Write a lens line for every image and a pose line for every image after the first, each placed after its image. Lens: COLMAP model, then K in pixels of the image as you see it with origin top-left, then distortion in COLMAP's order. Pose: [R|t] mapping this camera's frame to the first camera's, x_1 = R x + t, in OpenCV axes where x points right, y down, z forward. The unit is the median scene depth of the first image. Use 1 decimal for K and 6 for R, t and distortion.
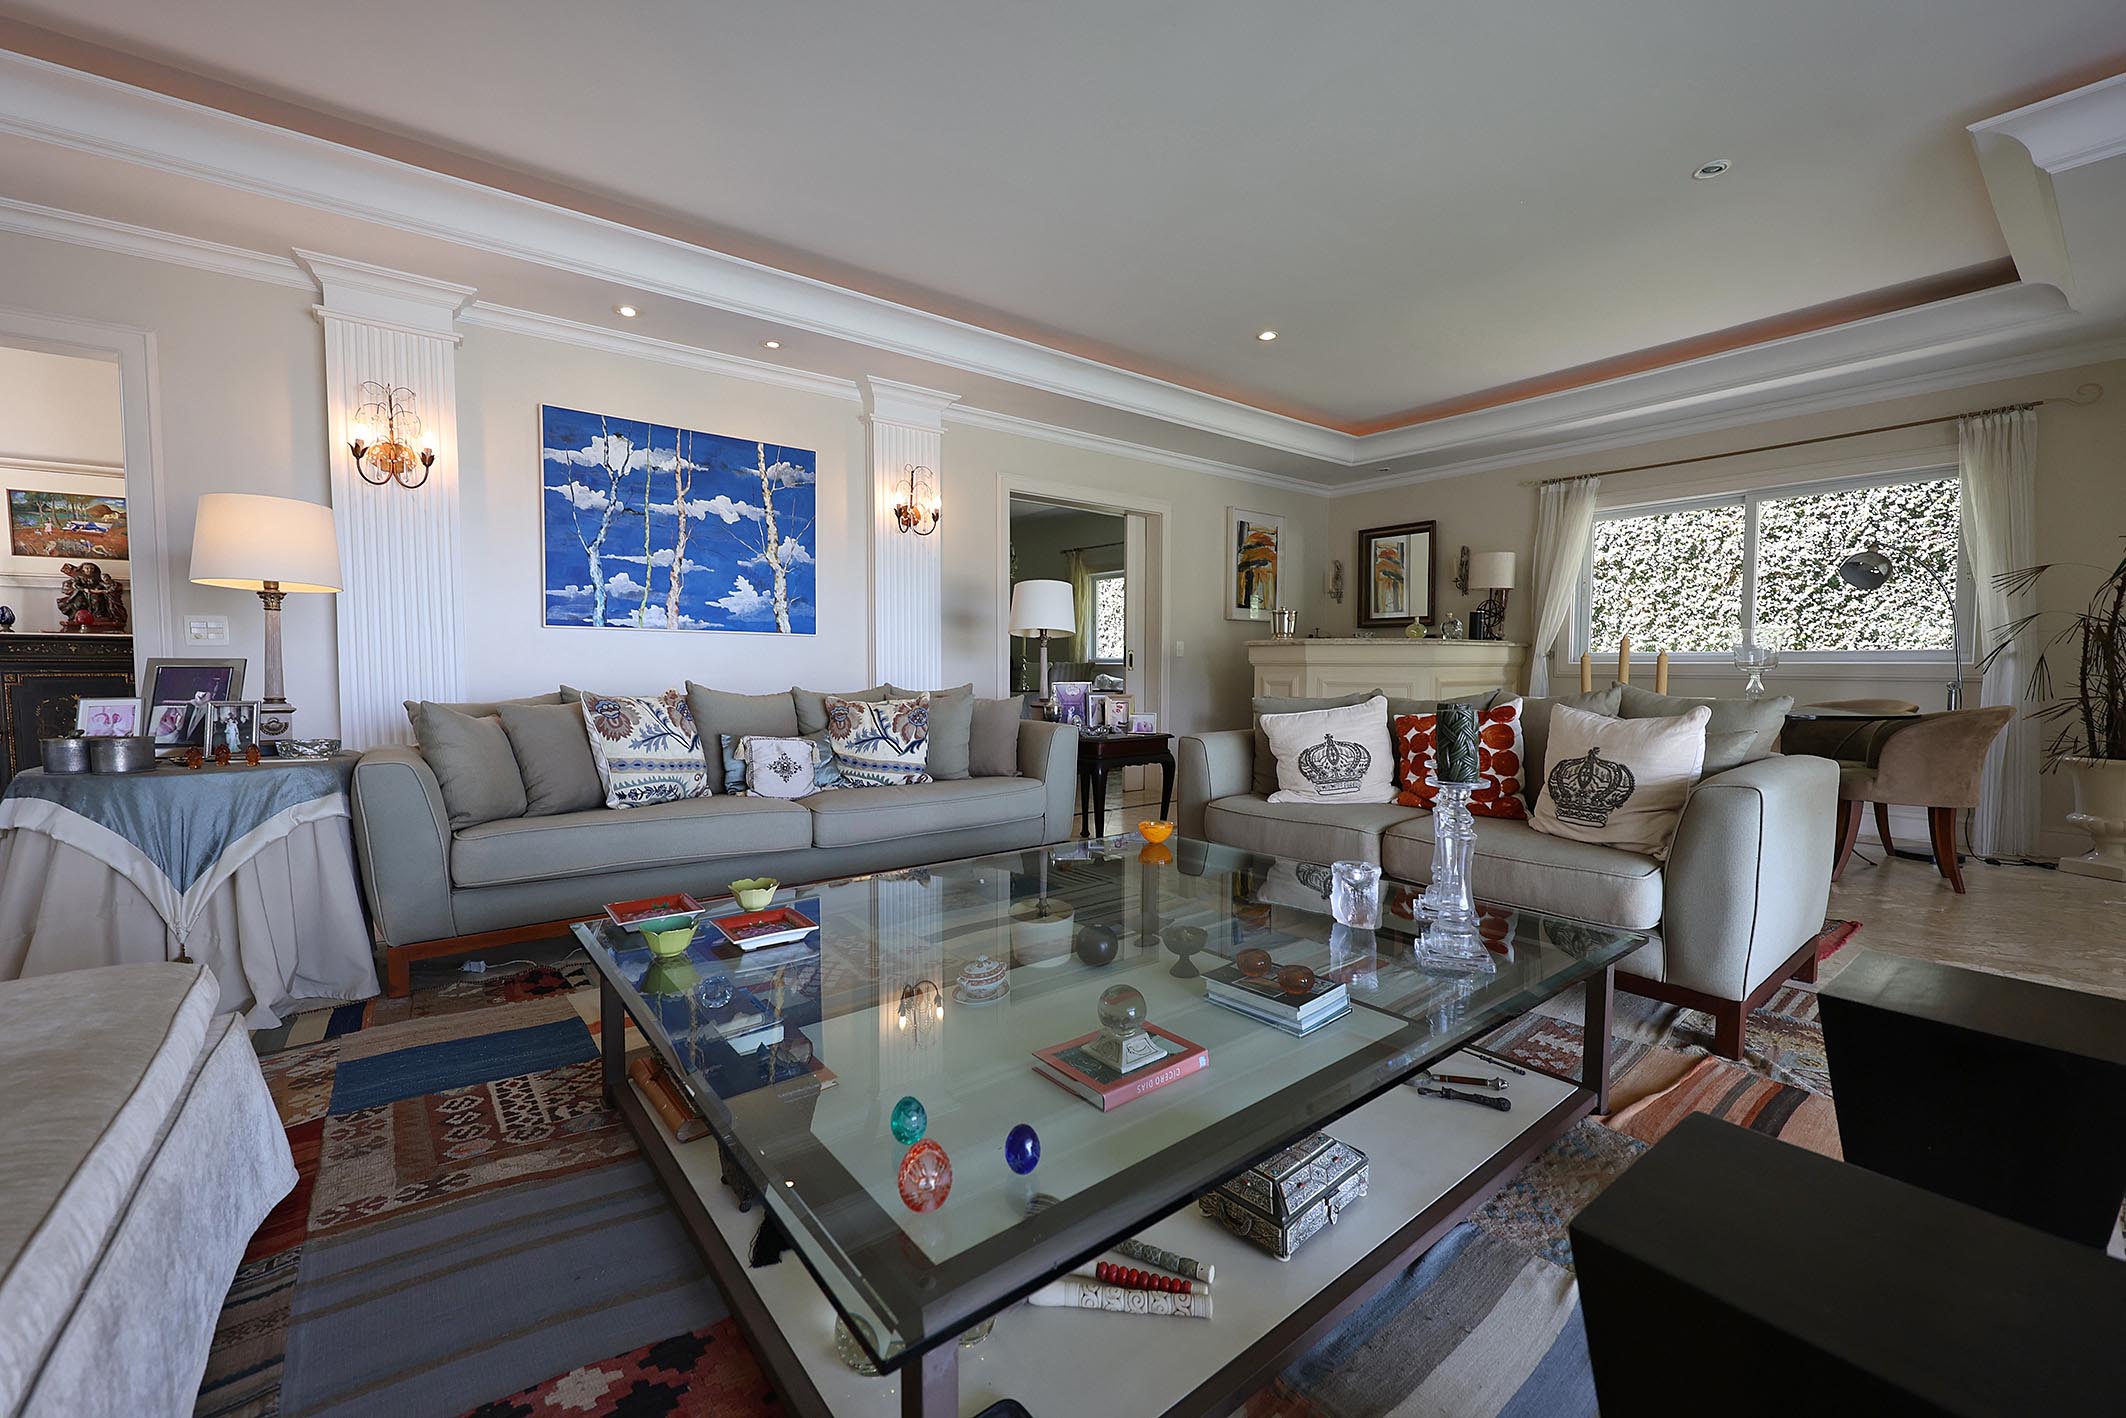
lens RADIAL K [[850.4, 0, 1052.5], [0, 850.4, 704.4], [0, 0, 1]] dist [0.000486, 0.000255]
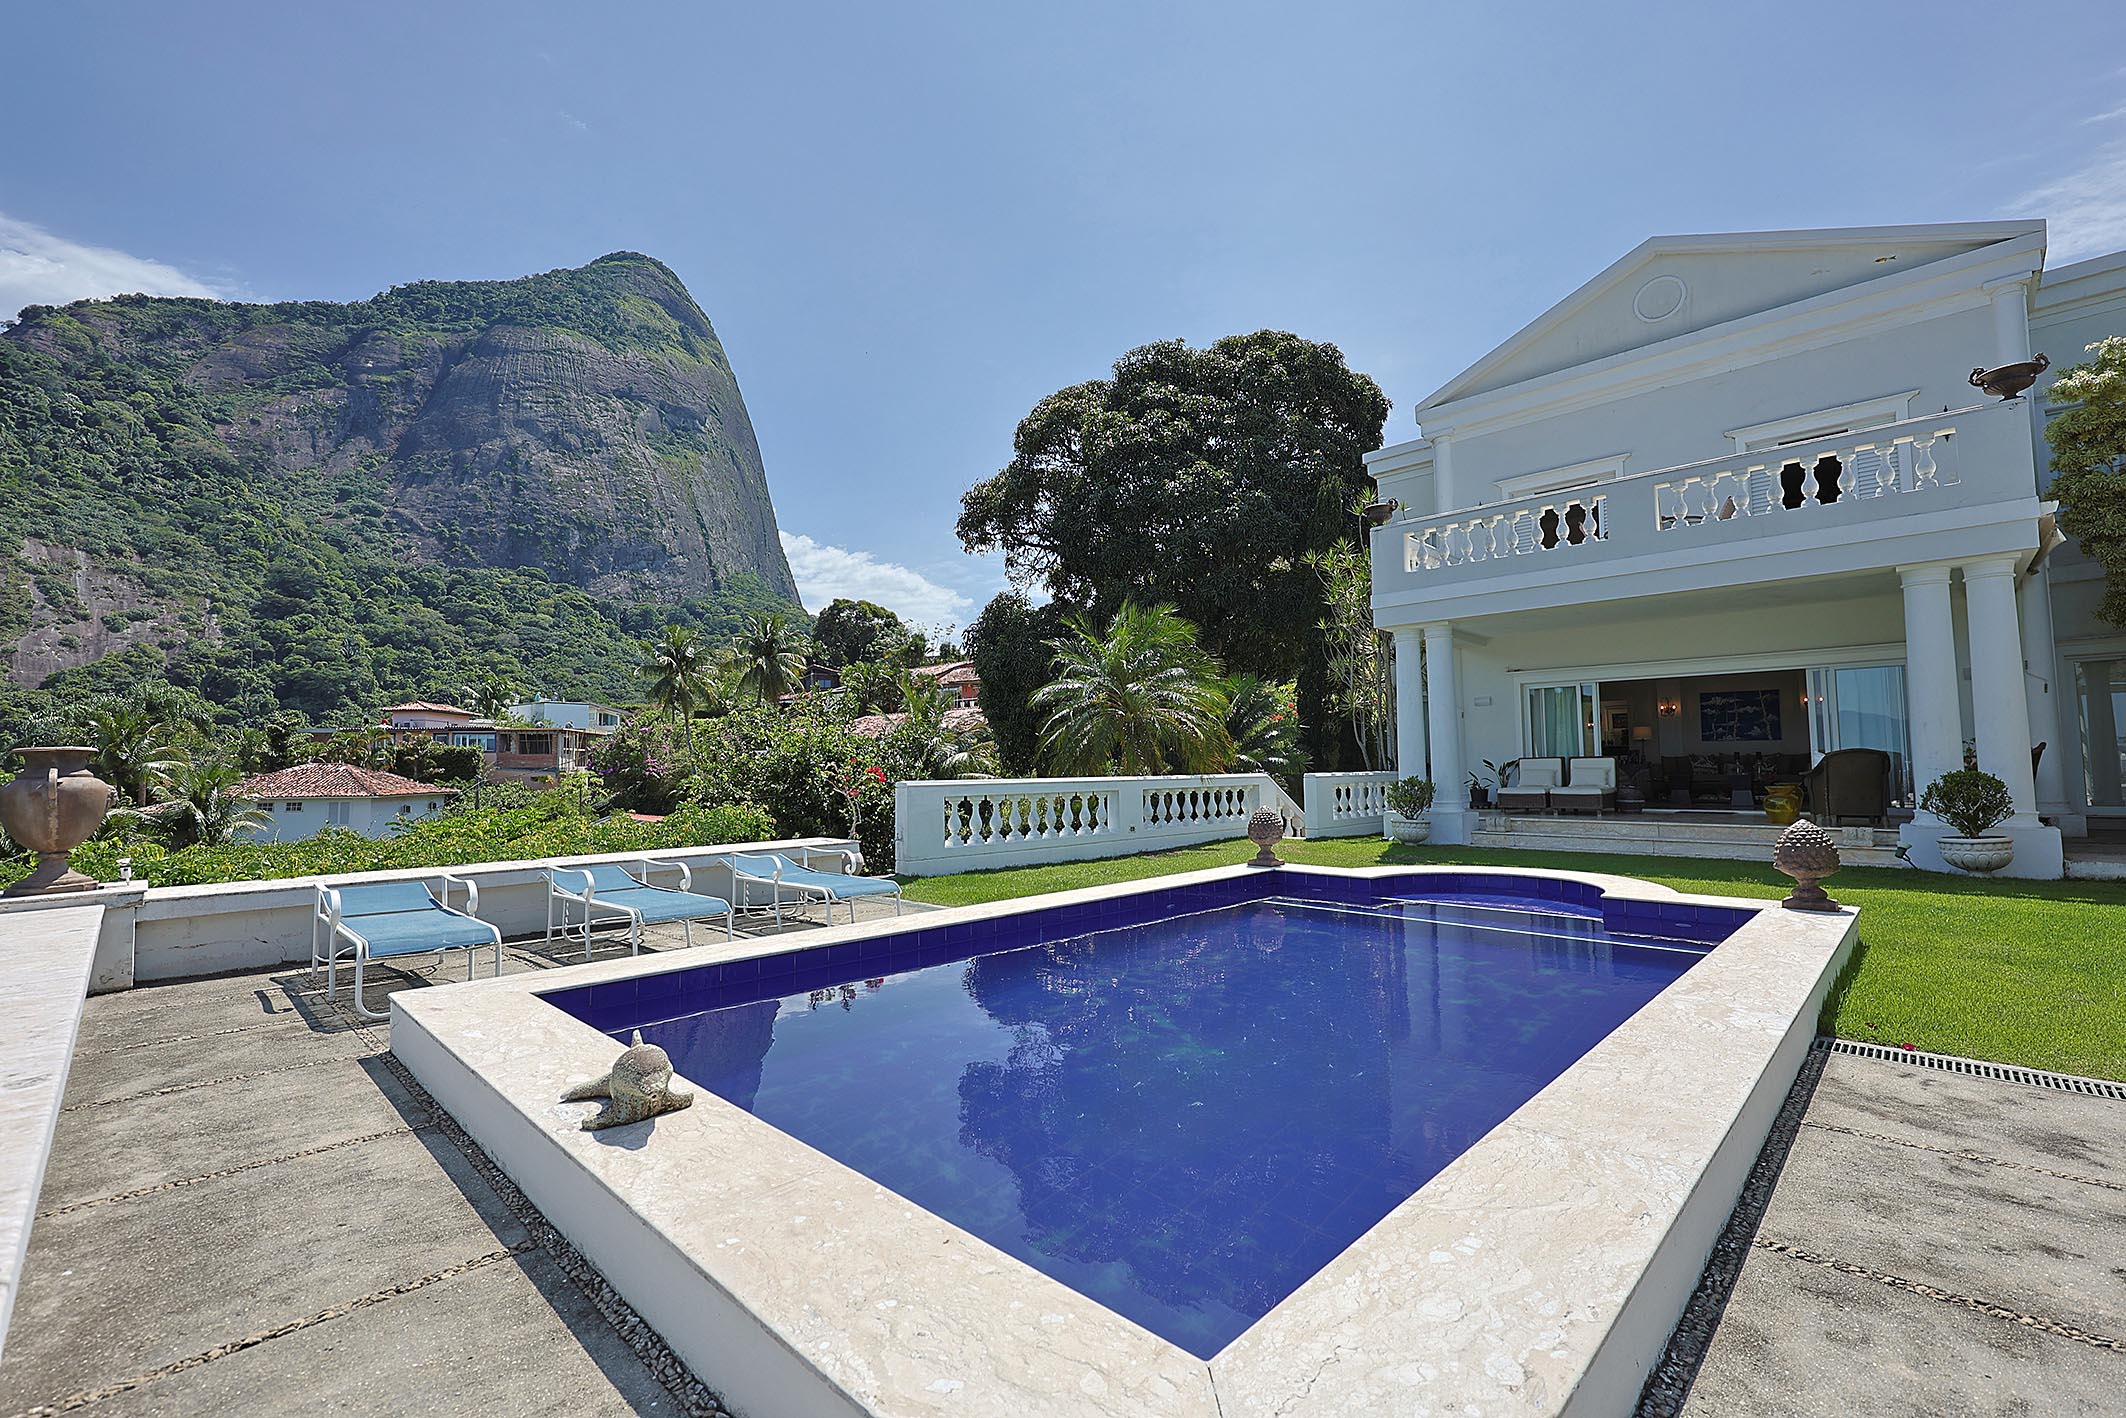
lens RADIAL K [[890.3, 0, 1053.7], [0, 890.3, 717.6], [0, 0, 1]] dist [-0.001114, -0.000313]
pose [[0.126814, -0.054946, -0.990404, 3.172175], [-0.031725, 0.997729, -0.059415, 0.149403], [0.991419, 0.038955, 0.124783, -2.609510]]
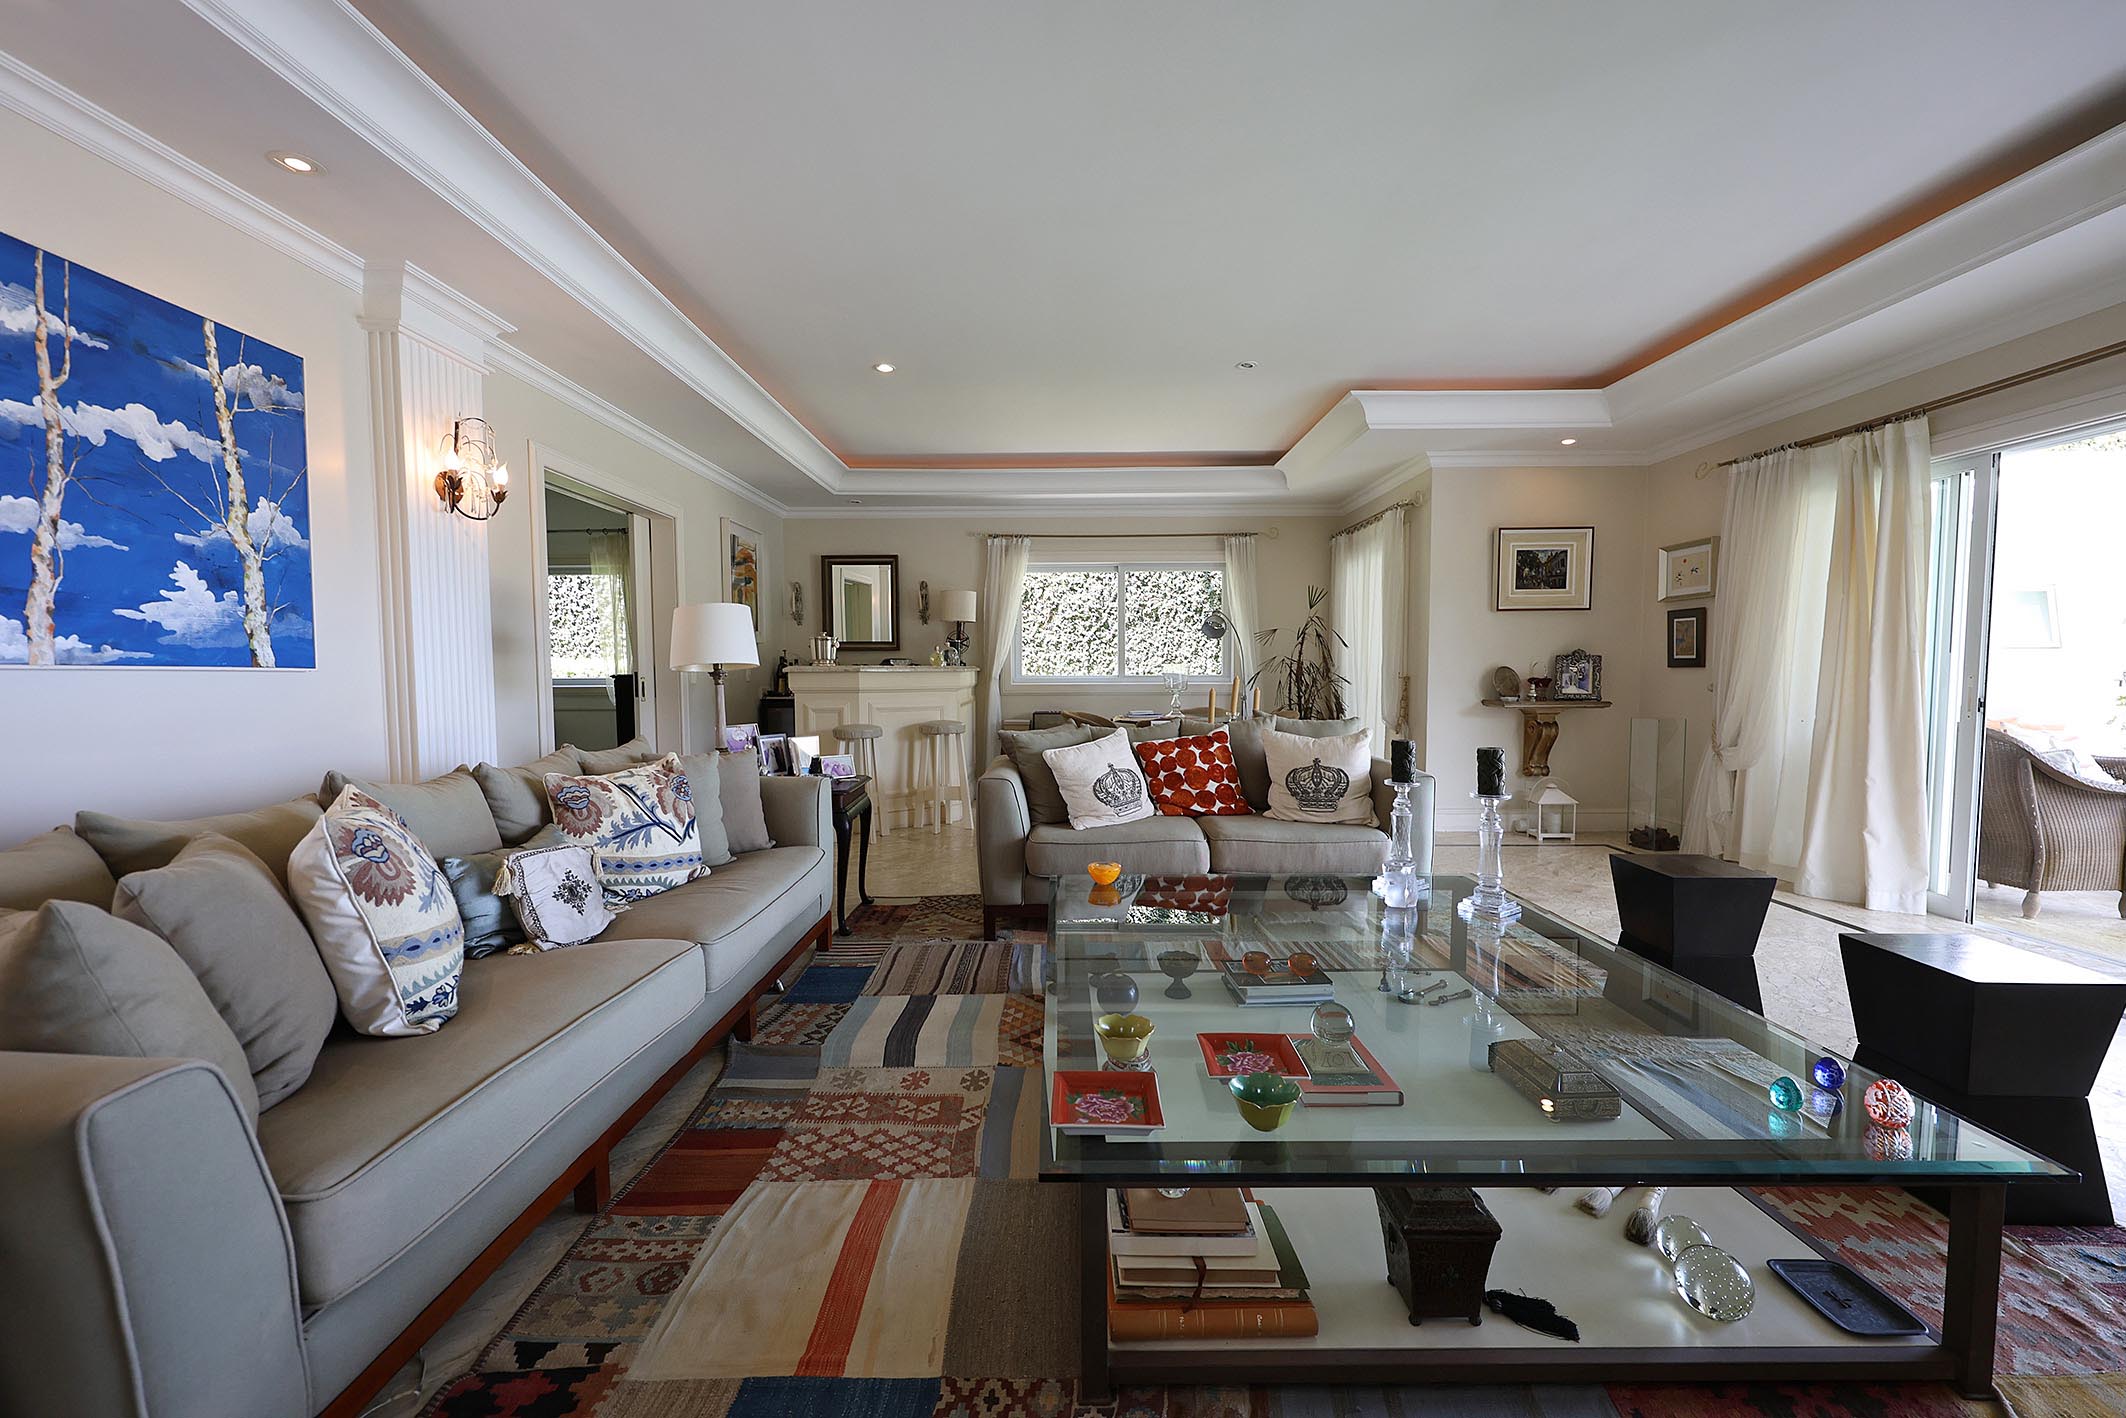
lens RADIAL K [[843.8, 0, 1063.0], [0, 843.8, 709.0], [0, 0, 1]] dist [0.002505, 0.000033]
pose [[0.621422, -0.041475, 0.782378, -0.434064], [0.041919, 0.998928, 0.019659, -0.045610], [-0.782354, 0.020580, 0.622494, 0.236408]]
